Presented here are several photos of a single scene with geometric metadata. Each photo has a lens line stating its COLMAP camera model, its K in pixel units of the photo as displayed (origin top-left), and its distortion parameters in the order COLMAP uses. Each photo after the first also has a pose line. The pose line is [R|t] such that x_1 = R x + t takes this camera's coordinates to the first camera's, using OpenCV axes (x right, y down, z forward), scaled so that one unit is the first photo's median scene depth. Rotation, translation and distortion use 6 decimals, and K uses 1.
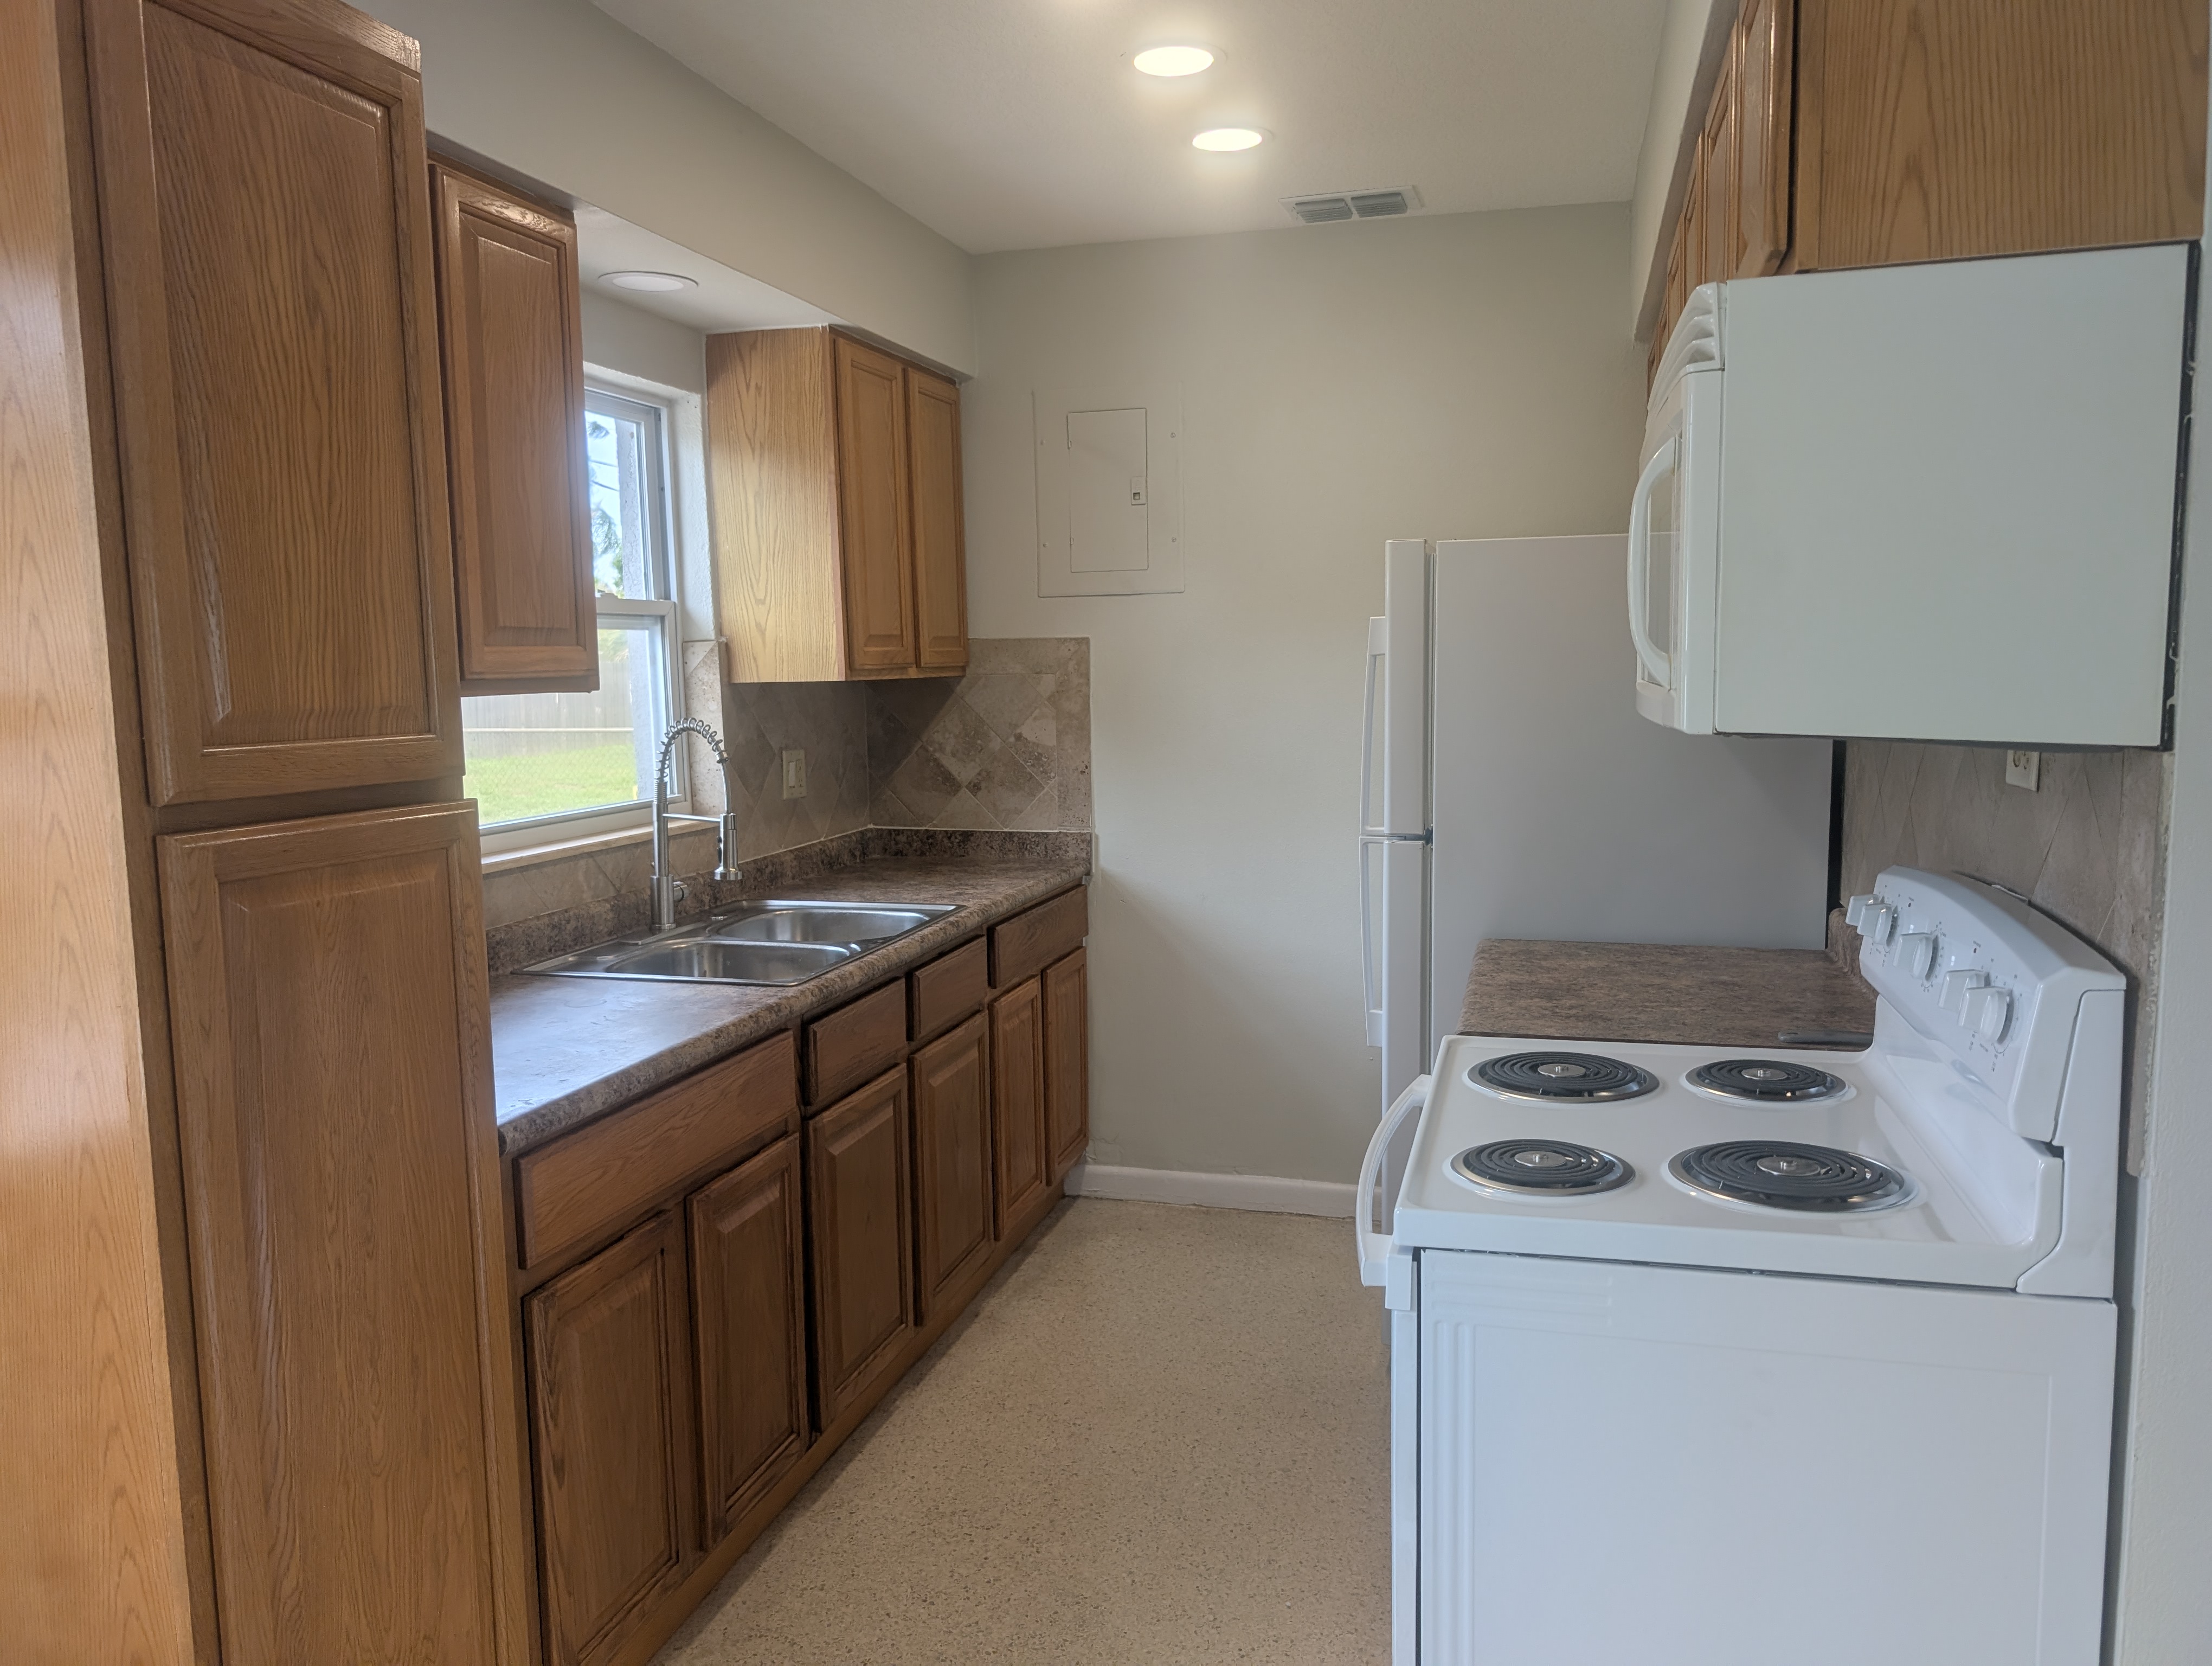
lens RADIAL K [[1612.3, 0, 1100.8], [0, 1612.3, 844.5], [0, 0, 1]] dist [-0.002382, 0.007560]
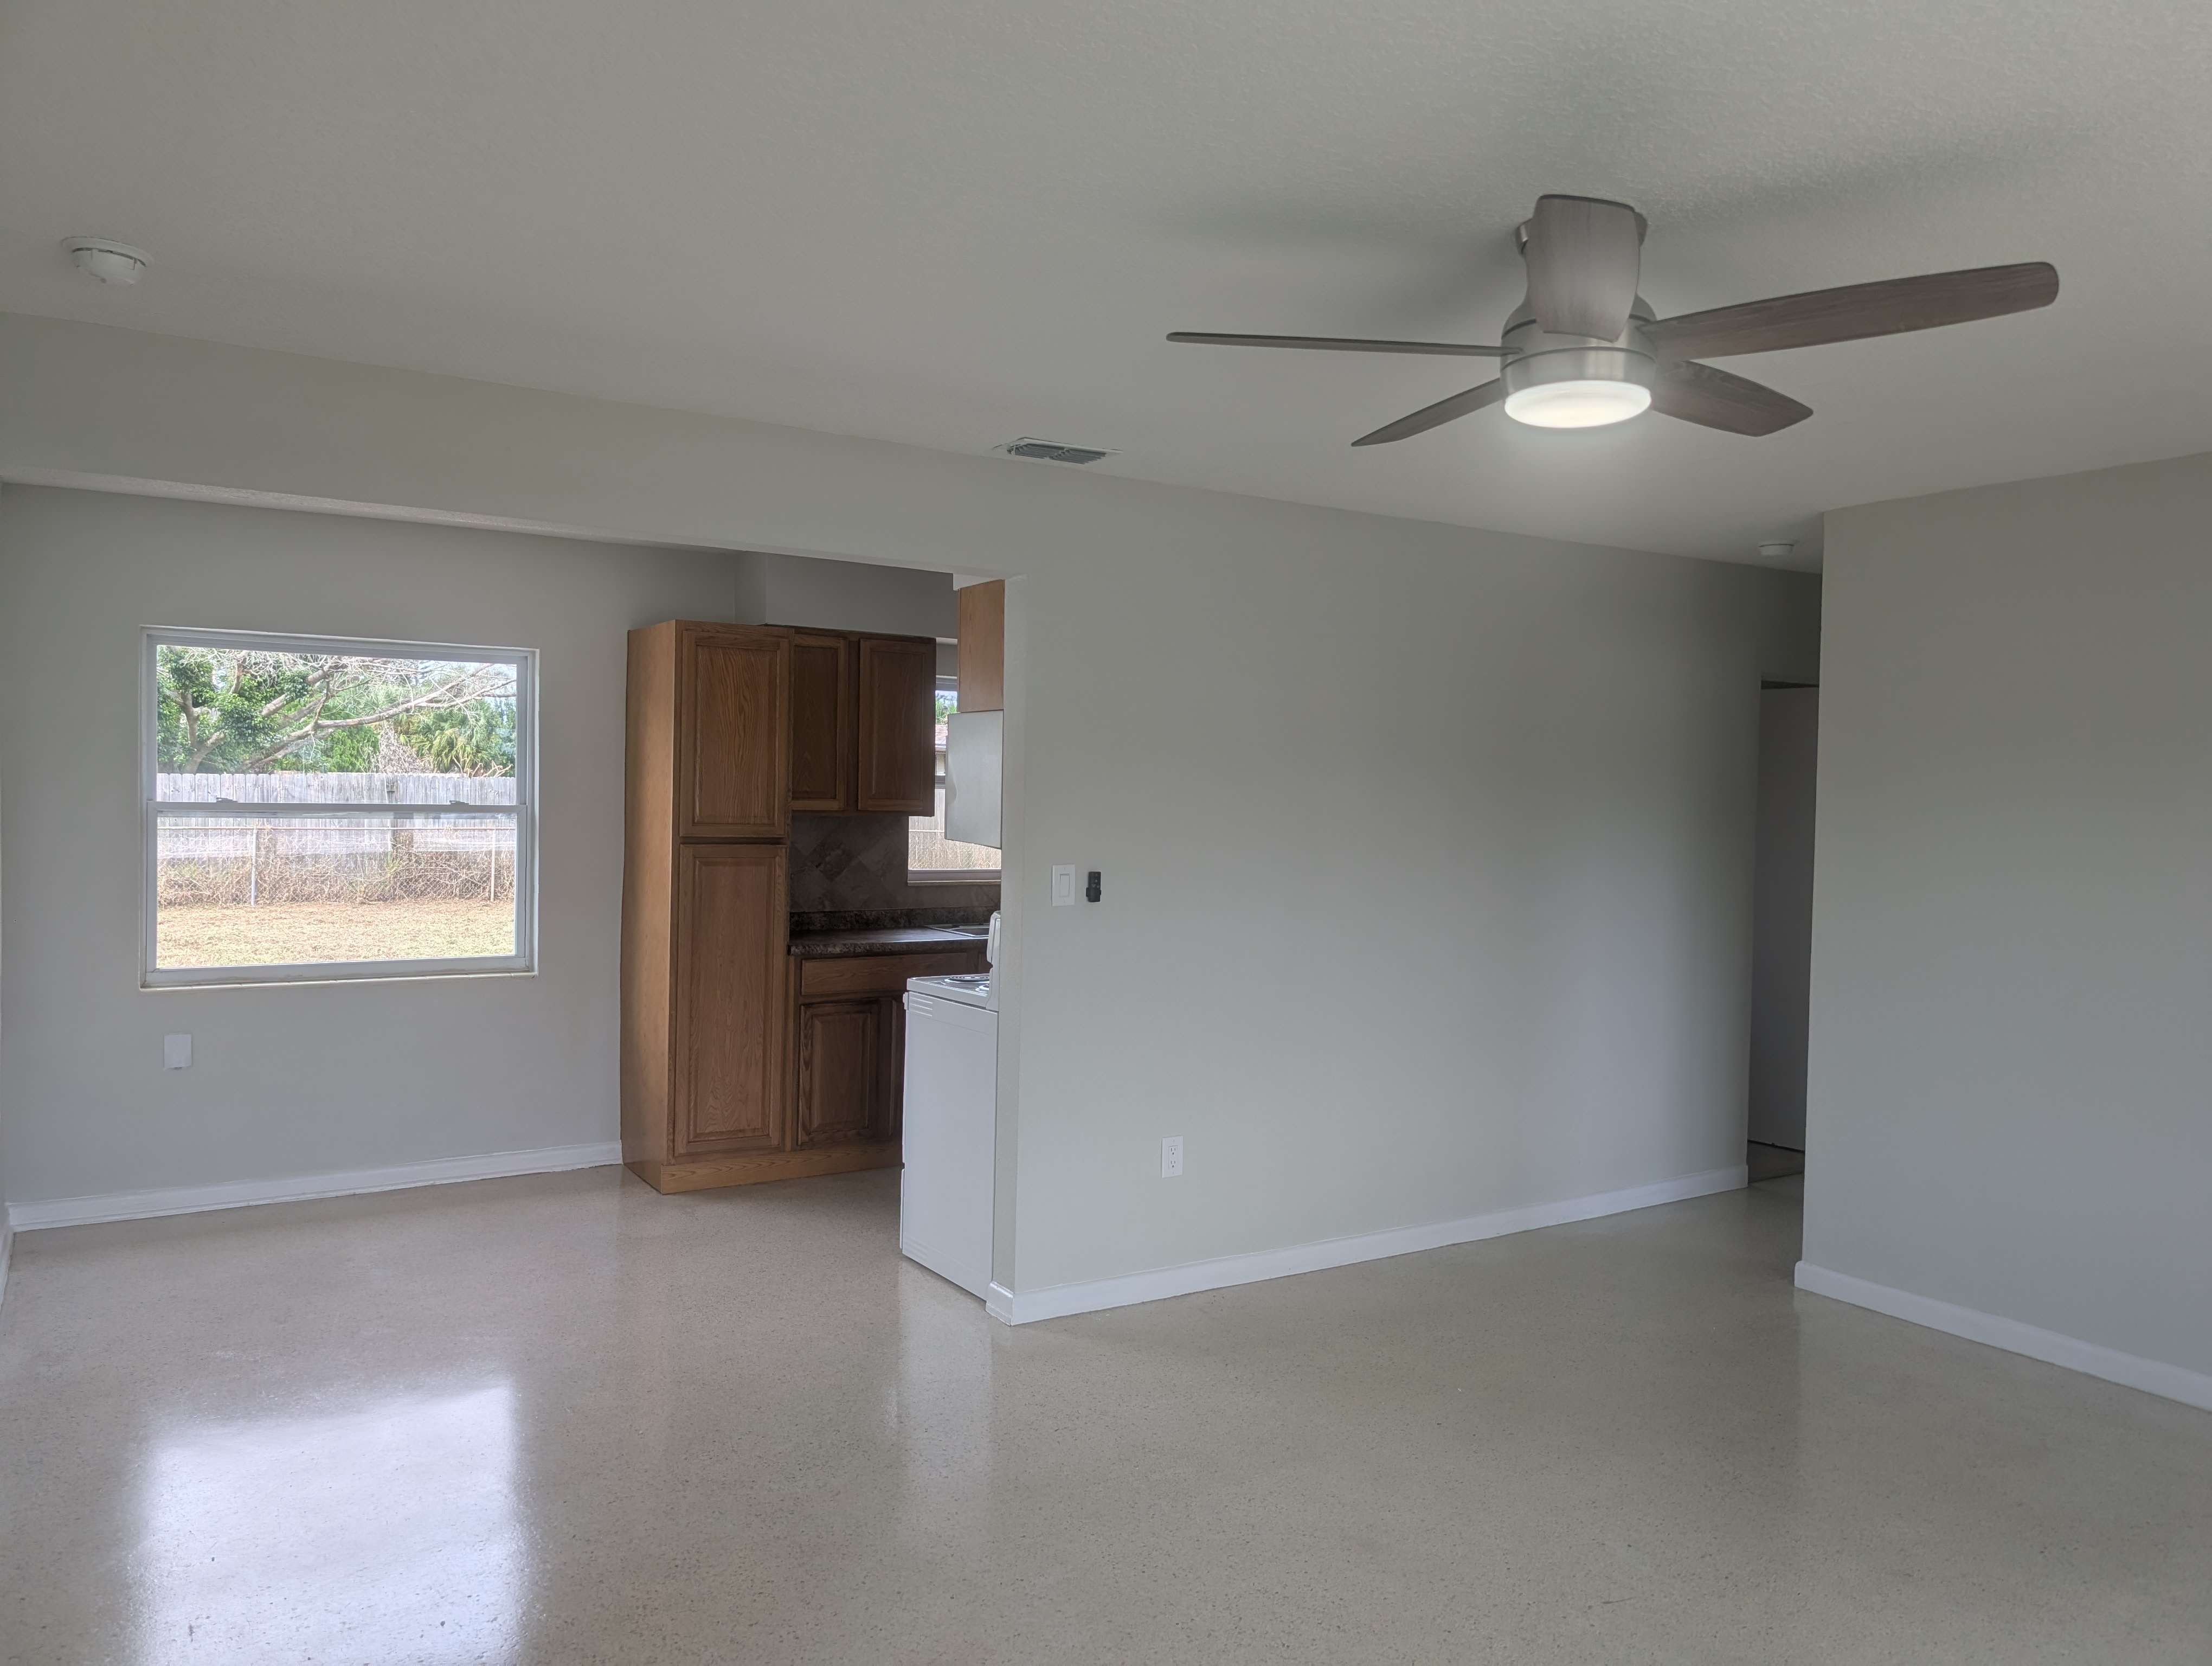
lens RADIAL K [[1592.8, 0, 1133.8], [0, 1592.8, 829.4], [0, 0, 1]] dist [0.003657, -0.004001]
pose [[0.762684, 0.048170, -0.644975, 1.200105], [-0.107510, 0.992791, -0.052984, 0.019858], [0.637773, 0.109751, 0.762365, -0.560693]]
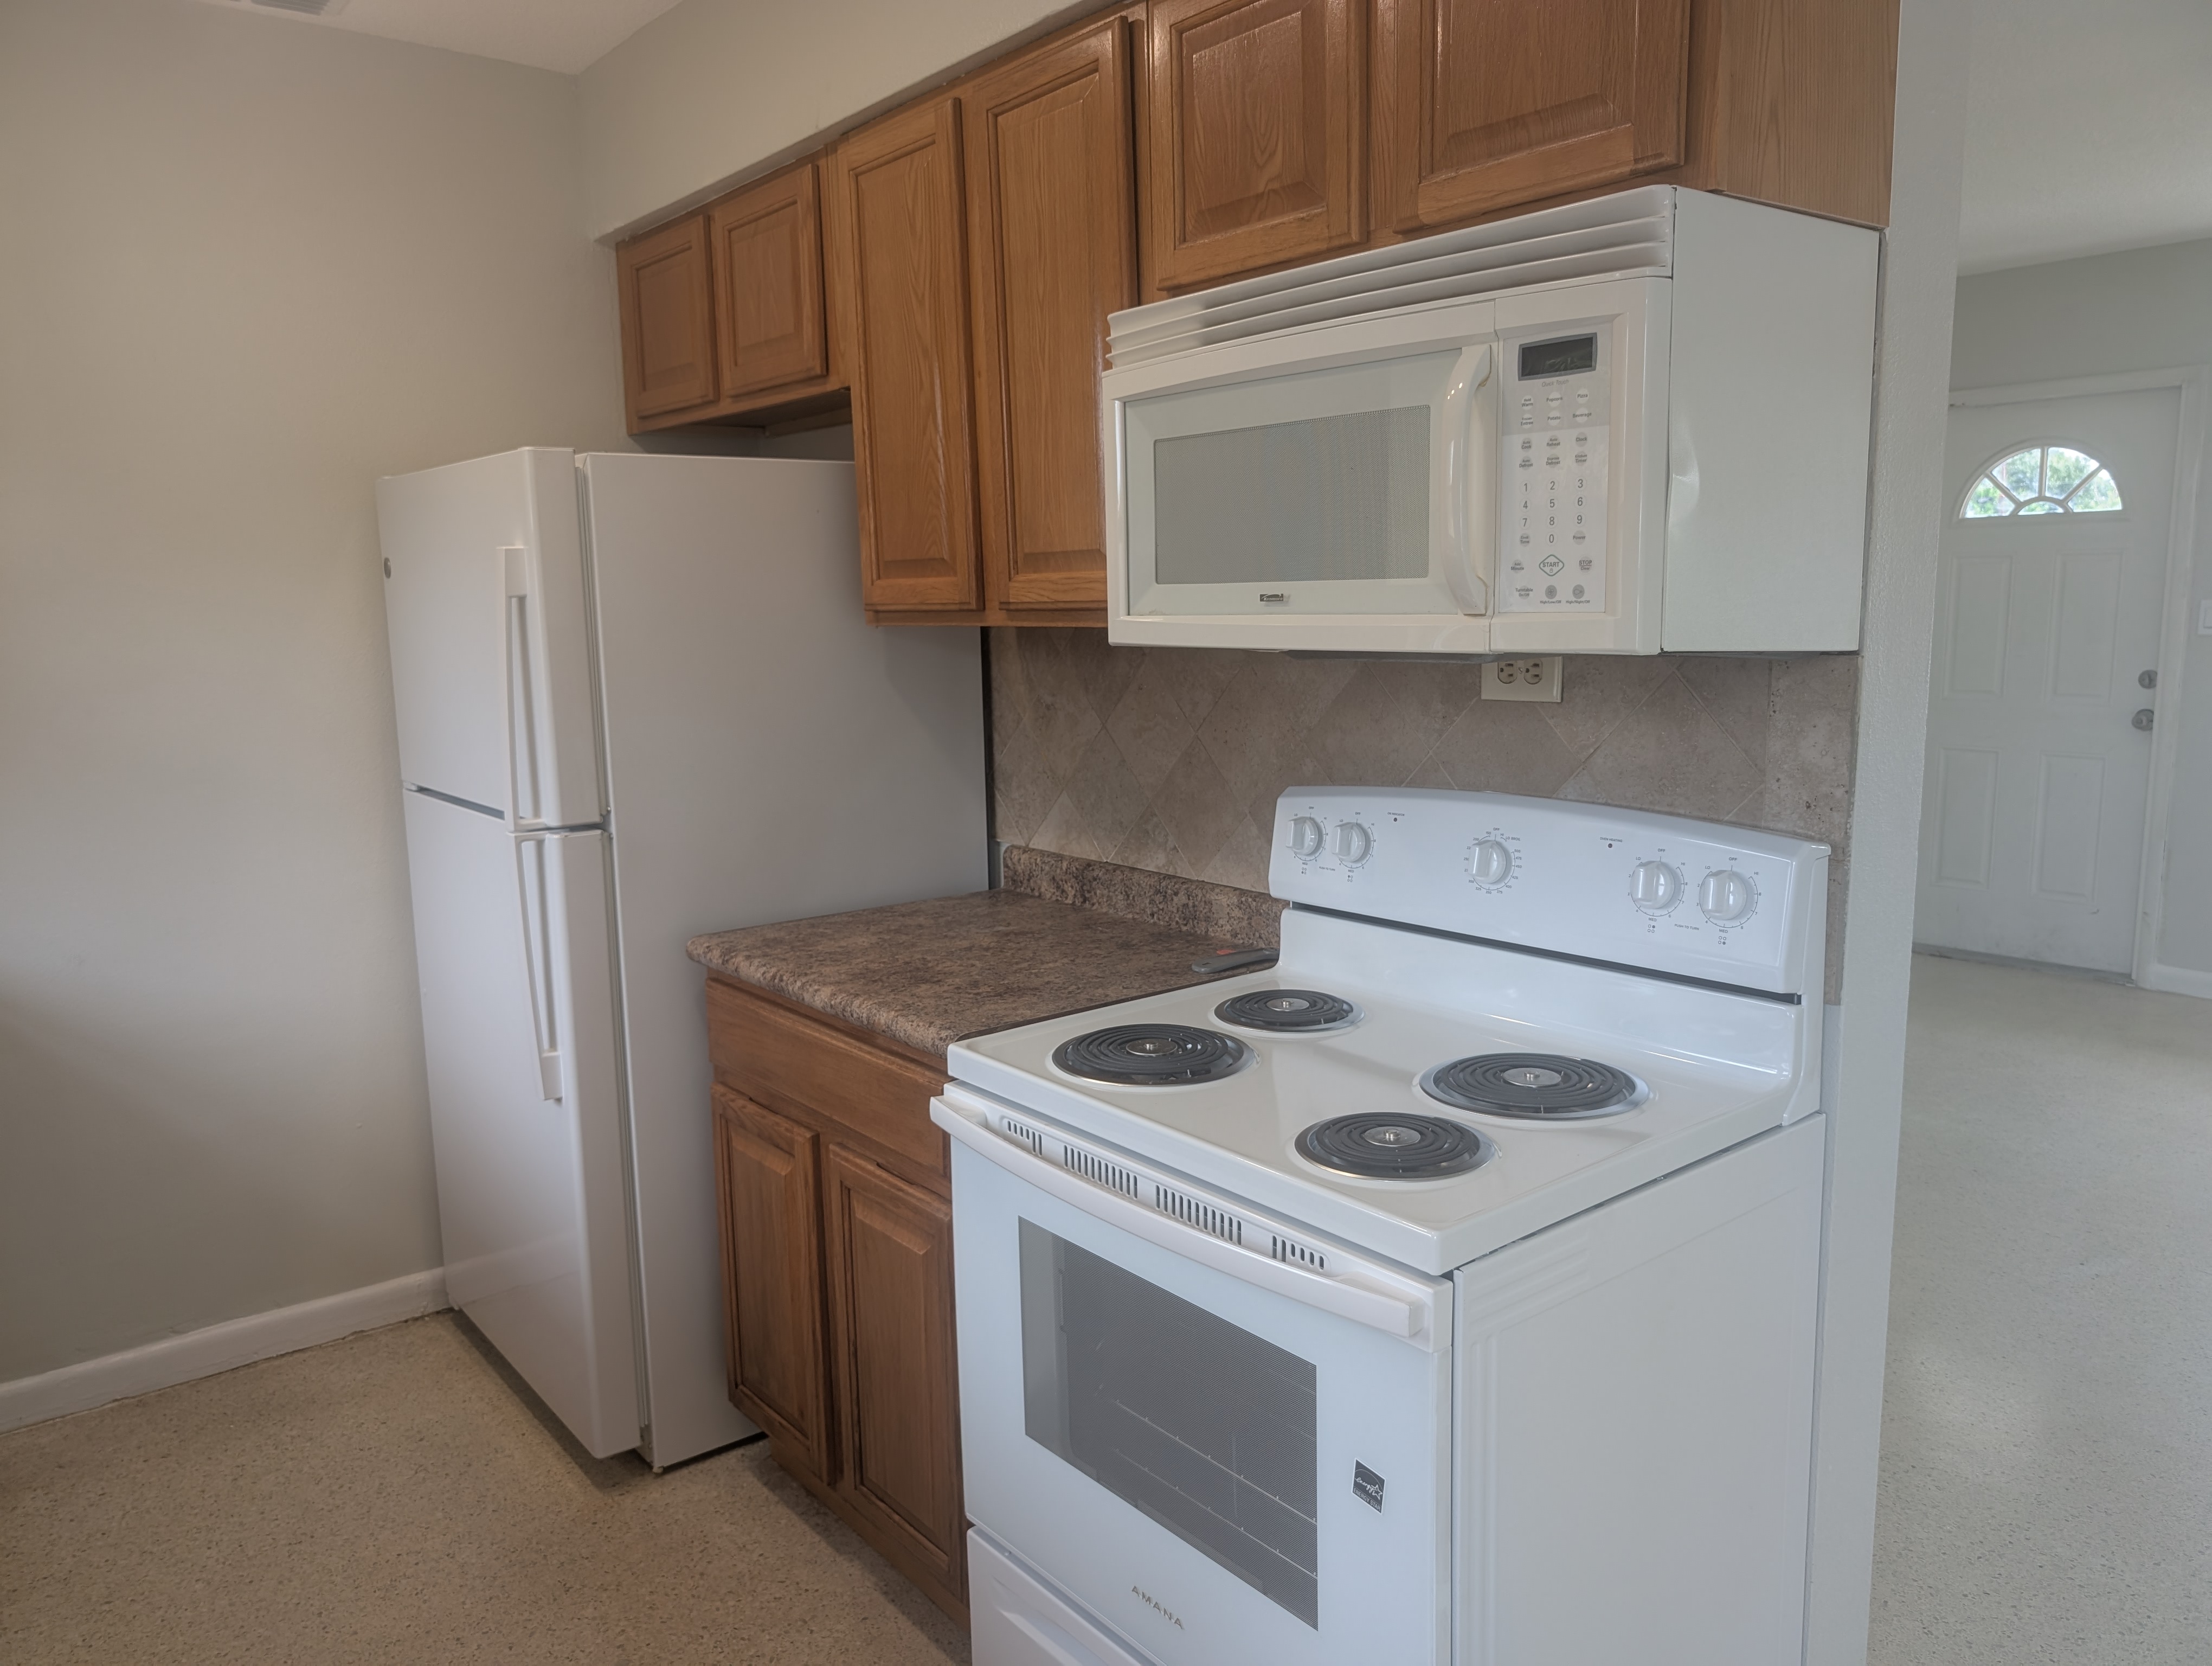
lens RADIAL K [[1595.4, 0, 1102.6], [0, 1595.4, 846.9], [0, 0, 1]] dist [0.005447, 0.002639]
pose [[0.584953, -0.124817, 0.801405, -0.258433], [0.104107, 0.991469, 0.078430, -0.026518], [-0.804358, 0.037554, 0.592957, 0.291720]]
